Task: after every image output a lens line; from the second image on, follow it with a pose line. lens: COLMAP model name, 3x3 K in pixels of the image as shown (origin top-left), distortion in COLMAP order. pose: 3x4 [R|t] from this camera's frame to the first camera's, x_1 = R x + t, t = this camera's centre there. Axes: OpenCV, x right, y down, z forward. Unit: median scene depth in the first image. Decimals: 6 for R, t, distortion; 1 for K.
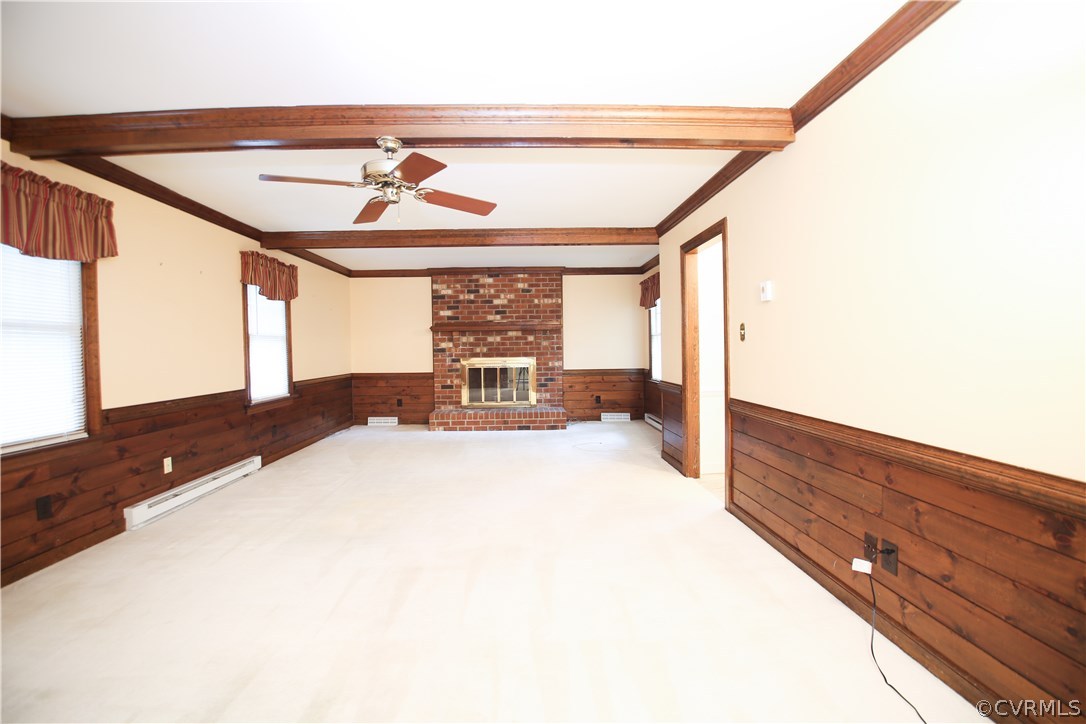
lens RADIAL K [[449.4, 0, 534.7], [0, 449.4, 359.5], [0, 0, 1]] dist [-0.041992, -0.000951]
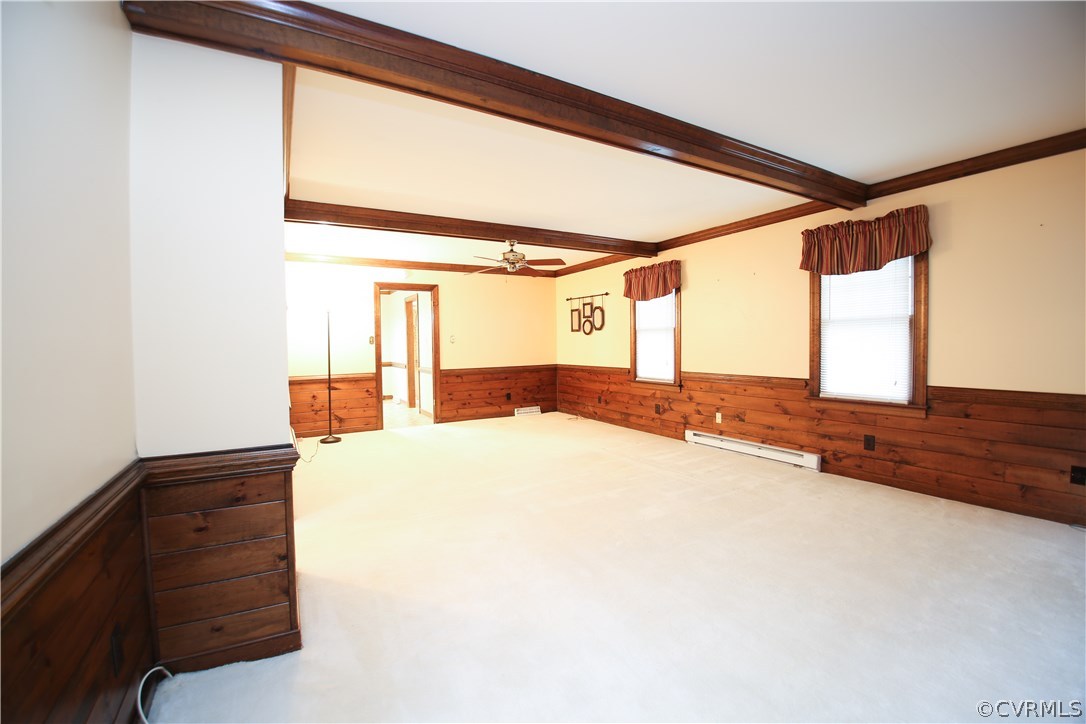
lens RADIAL K [[449.4, 0, 534.7], [0, 449.4, 359.5], [0, 0, 1]] dist [-0.041992, -0.000951]
pose [[-0.886946, 0.020078, -0.461437, 0.337728], [-0.002627, 0.998819, 0.048509, -0.022286], [0.461867, 0.044237, -0.885846, 1.726044]]
